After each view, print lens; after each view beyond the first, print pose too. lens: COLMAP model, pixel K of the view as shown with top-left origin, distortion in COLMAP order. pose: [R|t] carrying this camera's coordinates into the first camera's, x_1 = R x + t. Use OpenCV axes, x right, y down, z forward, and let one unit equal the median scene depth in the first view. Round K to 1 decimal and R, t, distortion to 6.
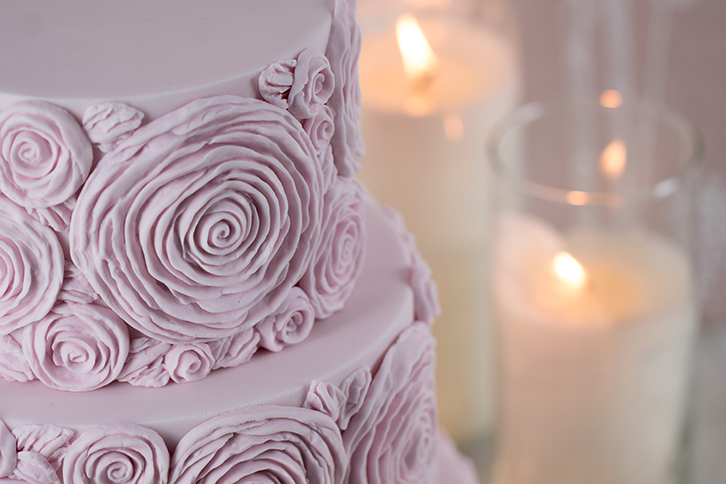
lens RADIAL K [[3360.7, 0, 364.7], [0, 3360.7, 241.7], [0, 0, 1]] dist [-0.133360, 0.000000]
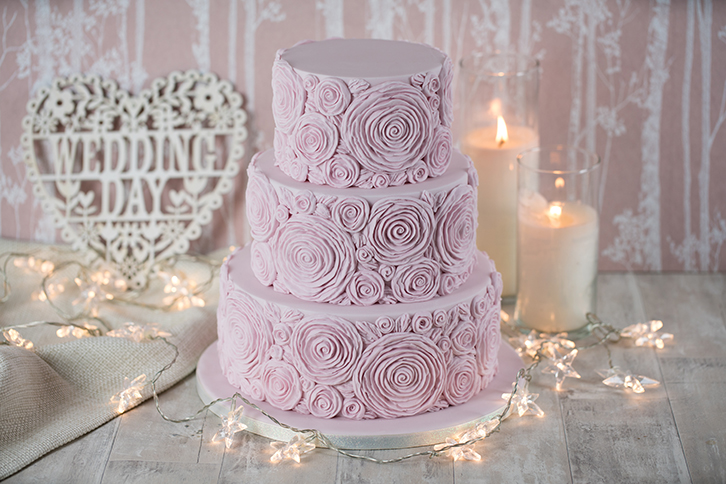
lens RADIAL K [[2013.2, 0, 362.0], [0, 2013.2, 240.8], [0, 0, 1]] dist [0.022621, 0.000000]
pose [[0.987575, 0.068570, -0.141402, 0.175409], [-0.089499, 0.985018, -0.147411, 0.337956], [0.129175, 0.158235, 0.978915, -0.646644]]
